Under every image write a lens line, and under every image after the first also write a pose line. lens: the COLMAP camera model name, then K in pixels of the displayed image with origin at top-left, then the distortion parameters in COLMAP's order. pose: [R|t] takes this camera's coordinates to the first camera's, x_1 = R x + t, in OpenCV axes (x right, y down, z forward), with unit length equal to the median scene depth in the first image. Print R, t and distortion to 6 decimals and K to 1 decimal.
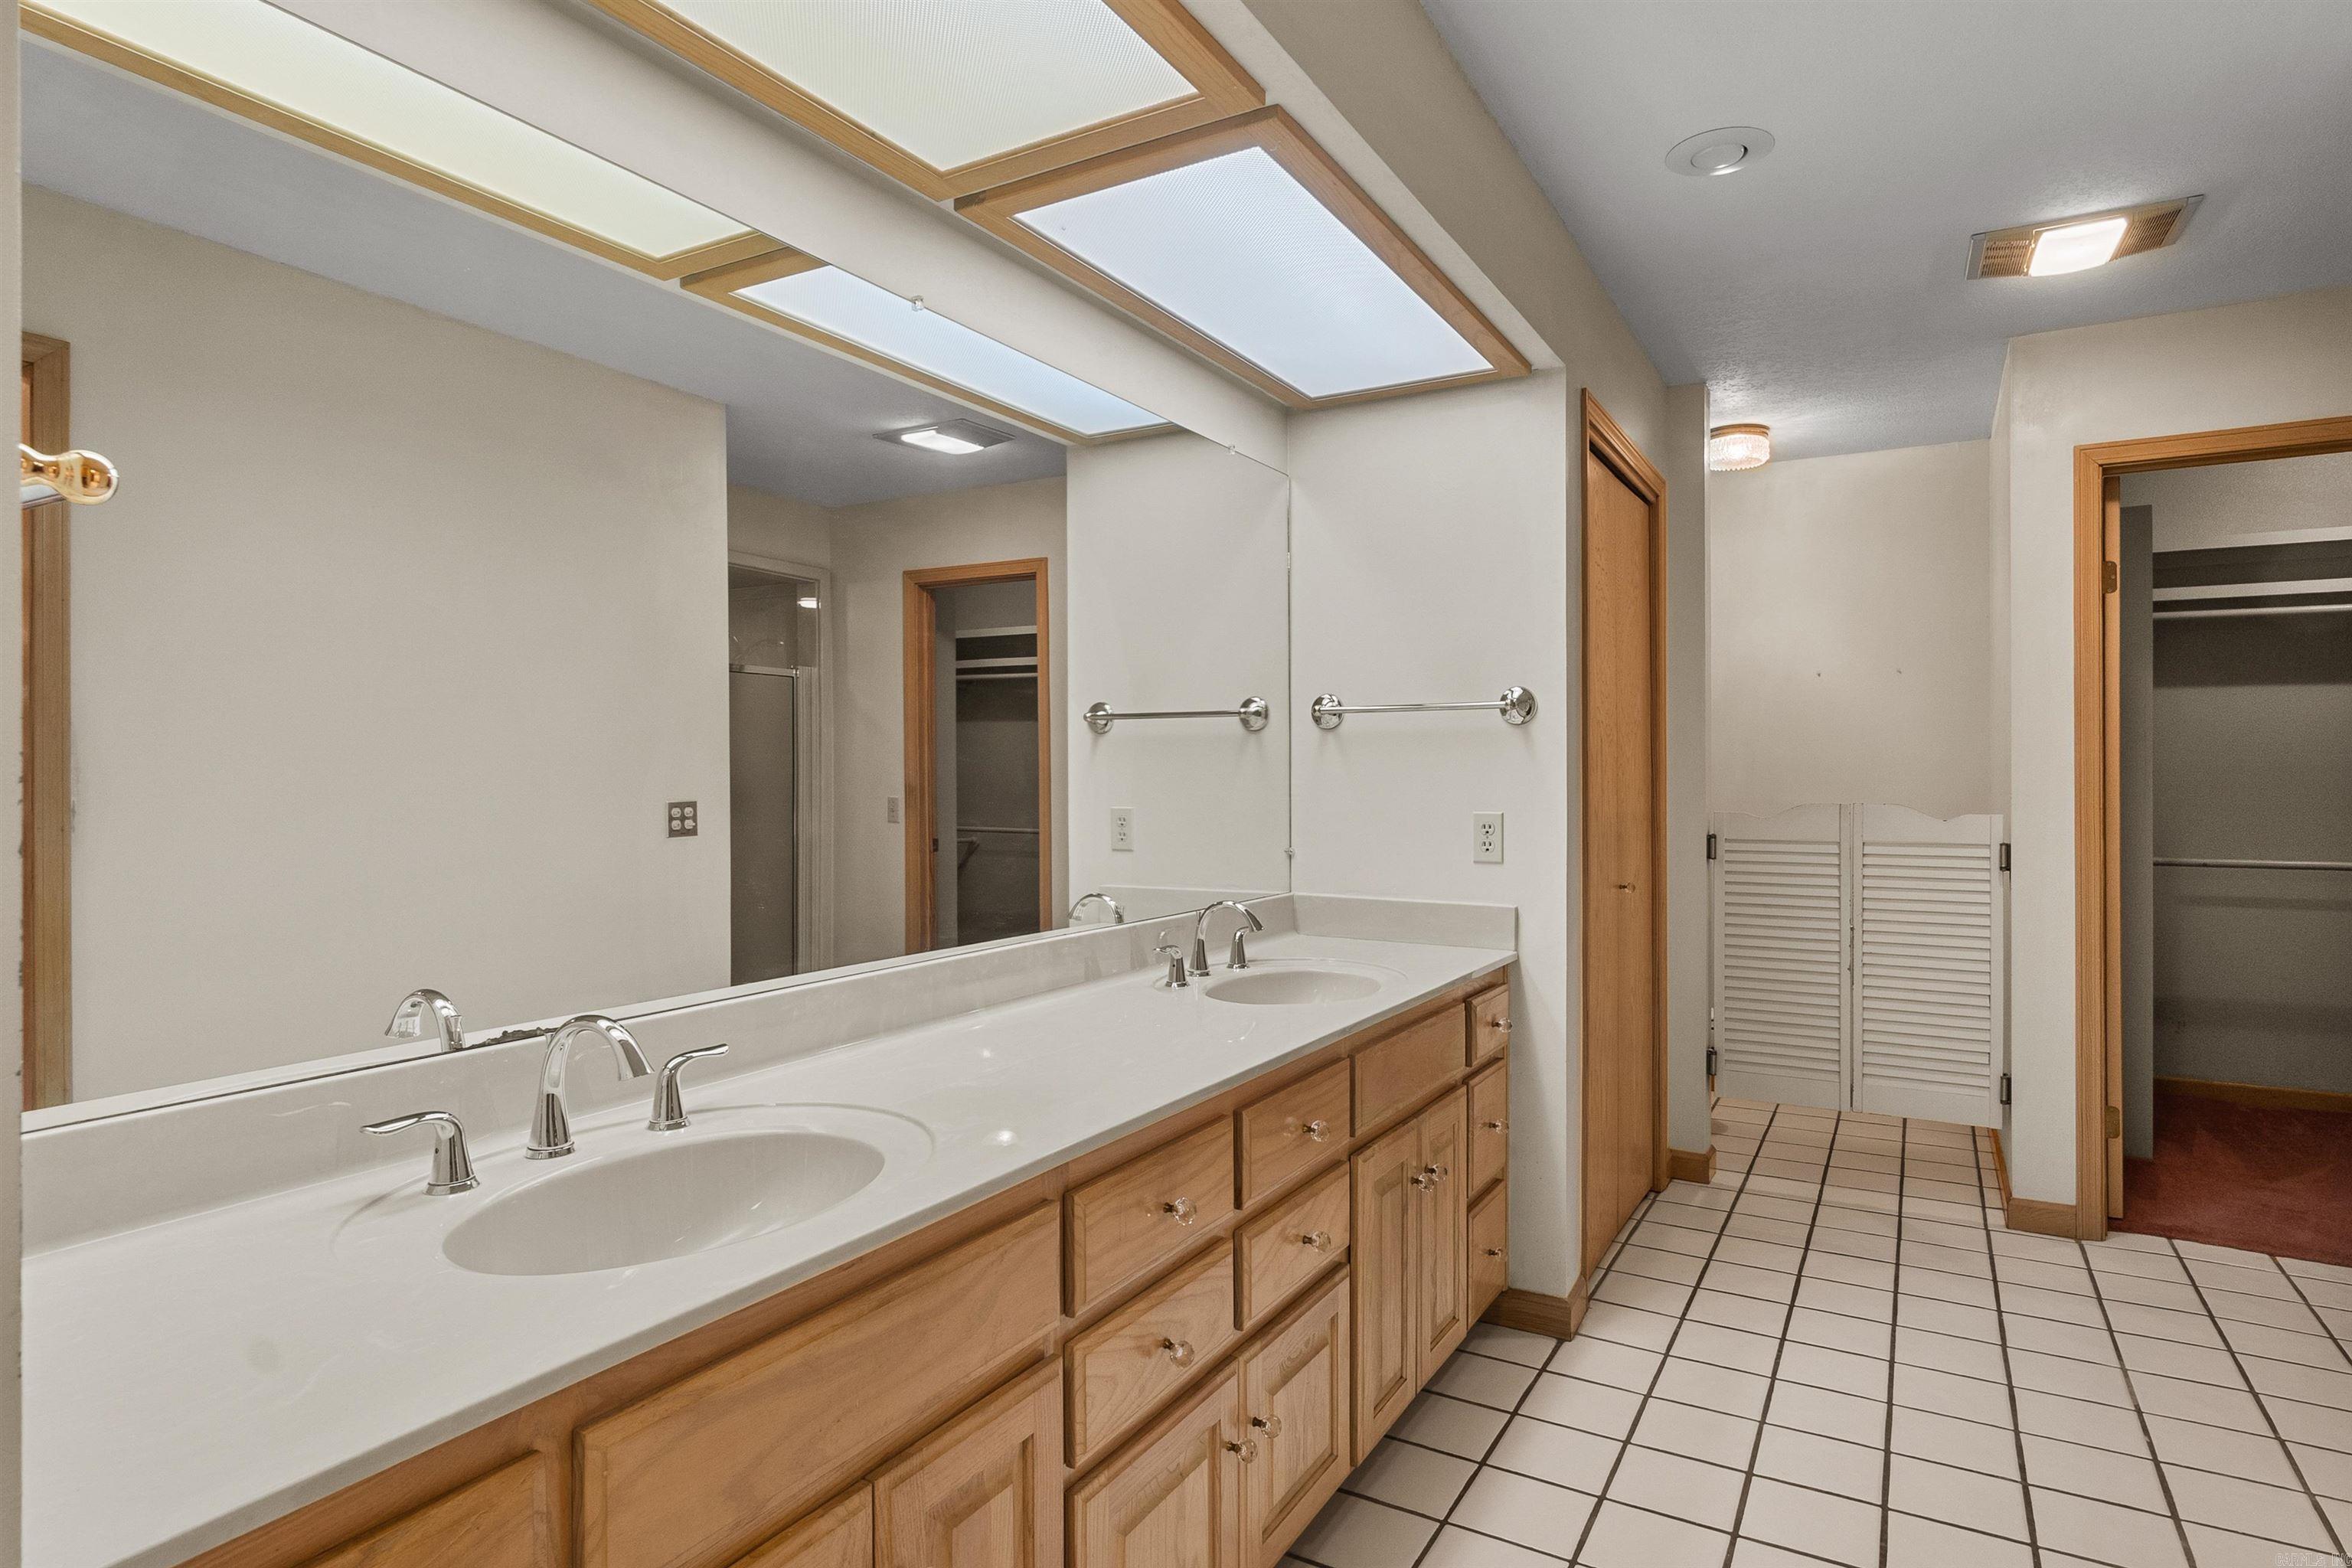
lens RADIAL K [[1261.0, 0, 1164.0], [0, 1261.0, 781.3], [0, 0, 1]] dist [-0.025470, 0.007769]
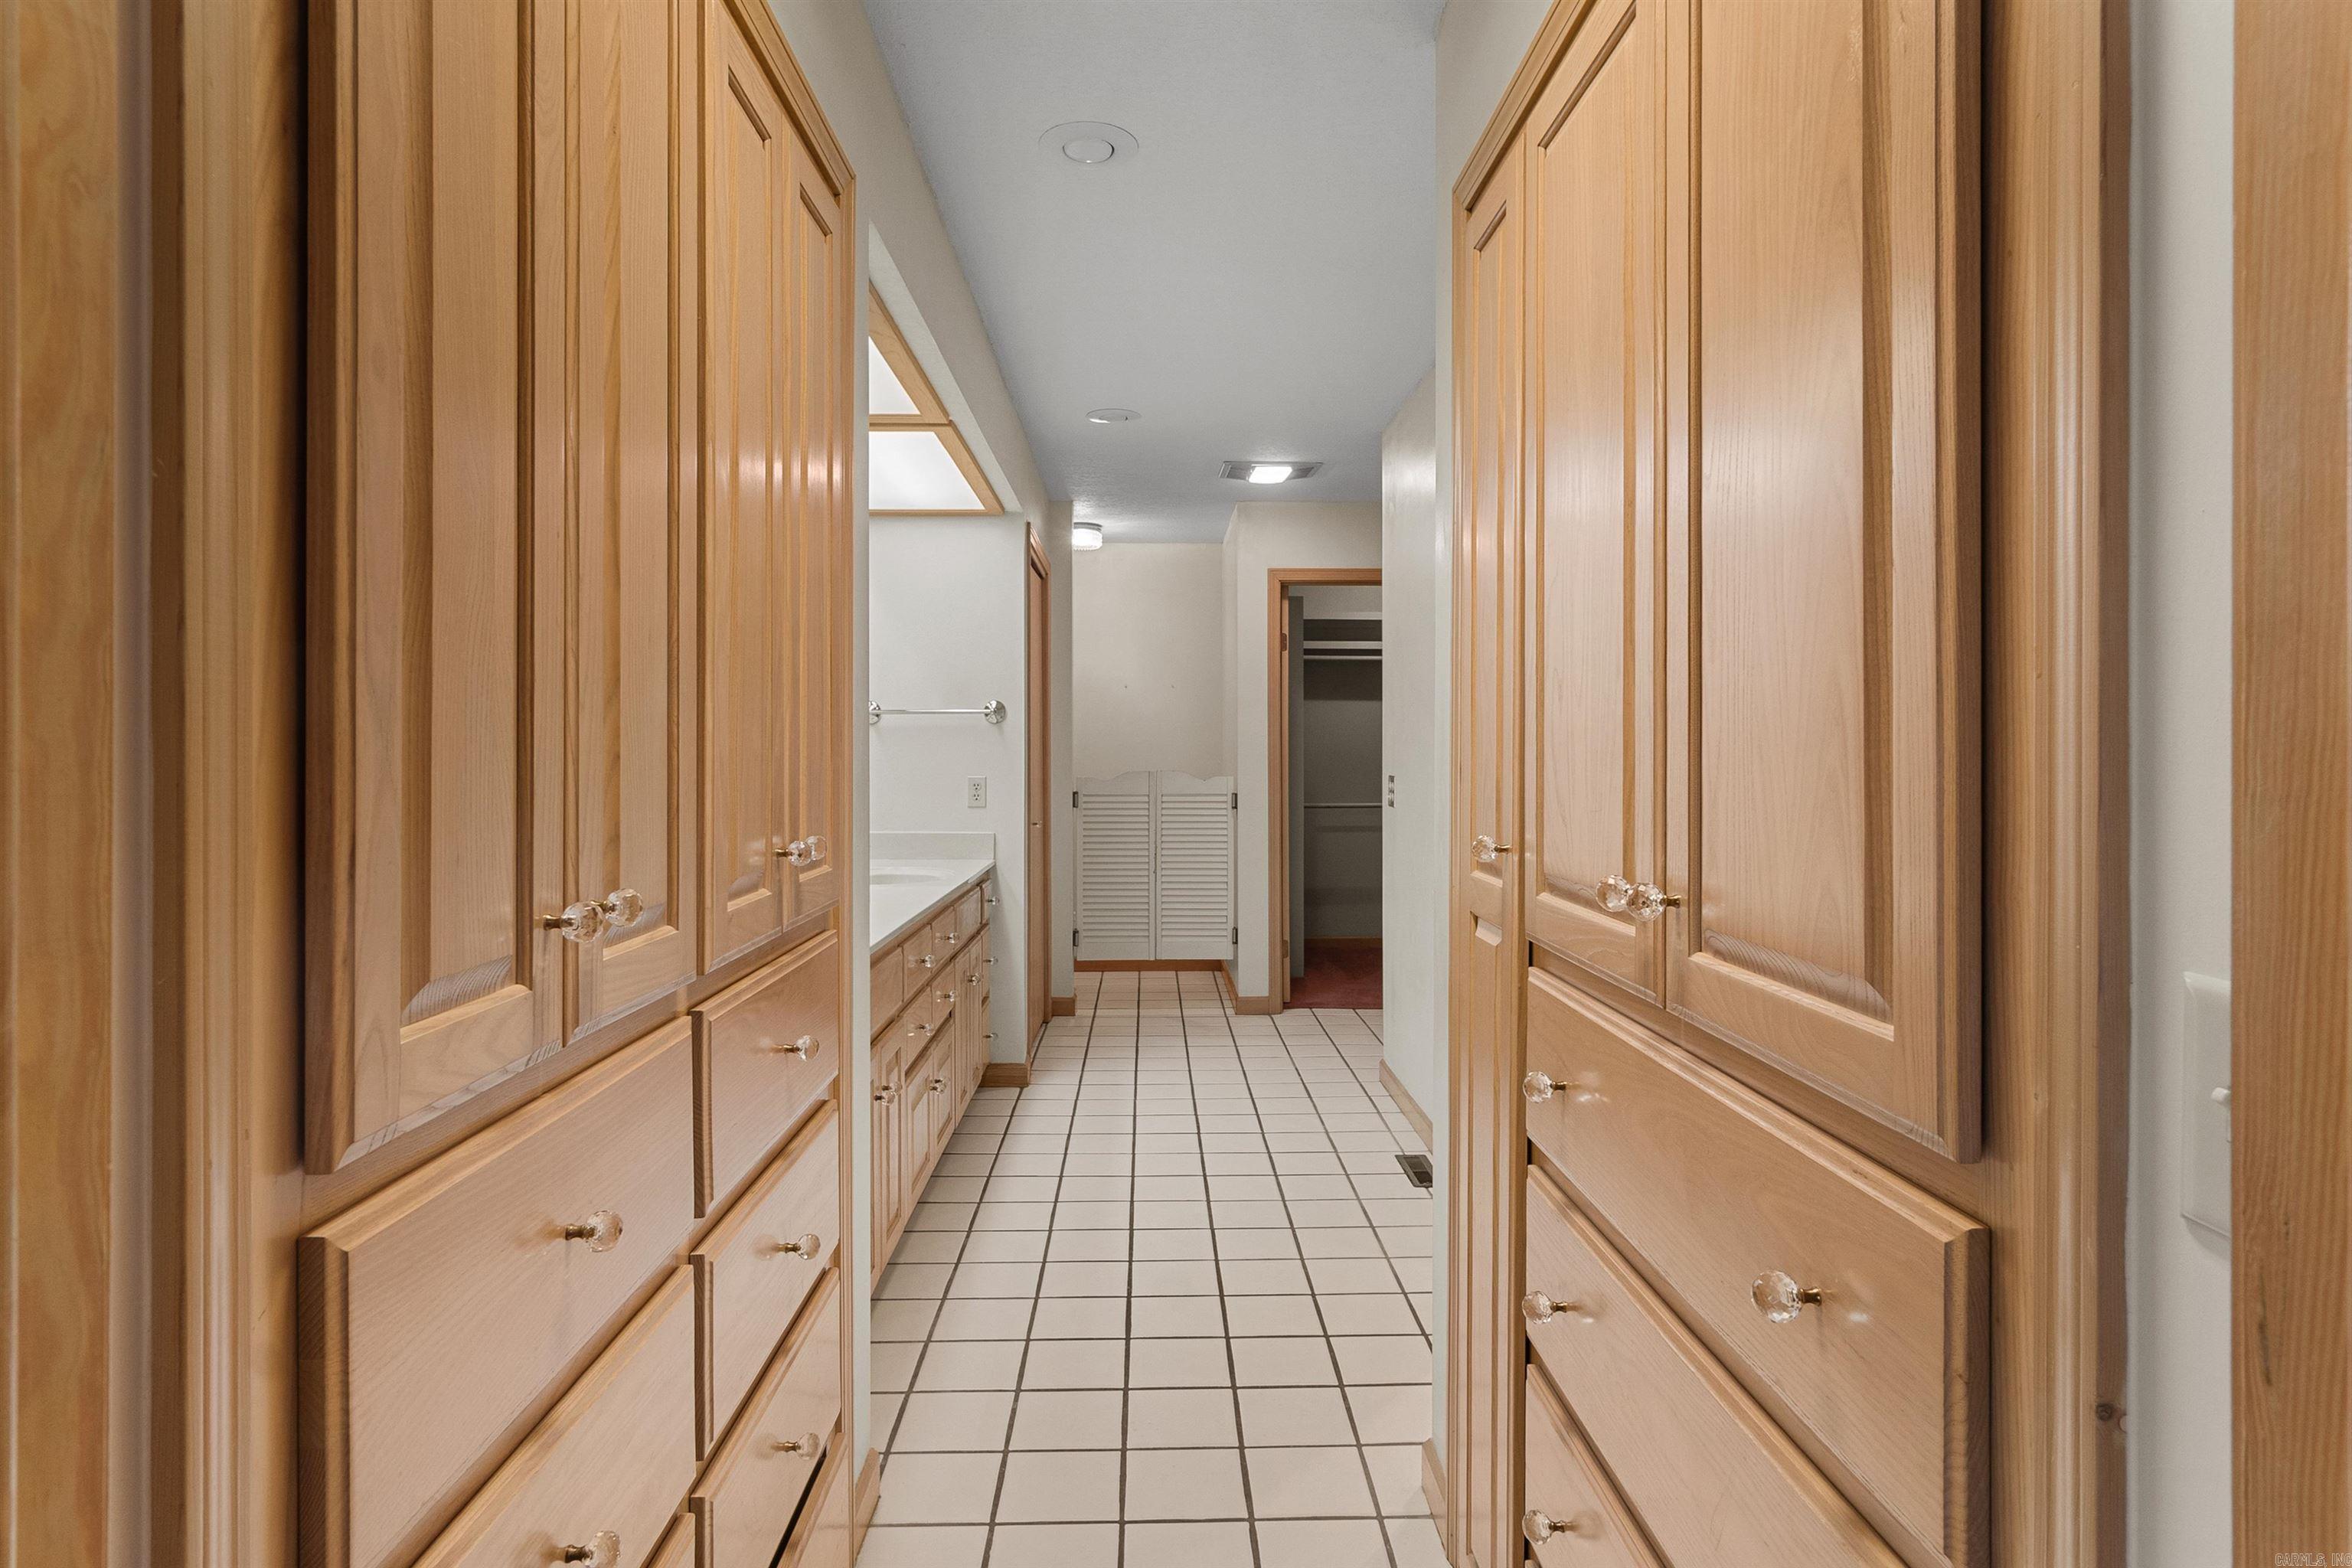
lens RADIAL K [[1261.0, 0, 1177.8], [0, 1261.0, 767.1], [0, 0, 1]] dist [-0.025470, 0.007769]
pose [[0.842800, -0.004825, 0.538205, -0.337806], [0.000885, 0.999971, 0.007579, 0.000376], [-0.538226, -0.005911, 0.842780, -0.437321]]
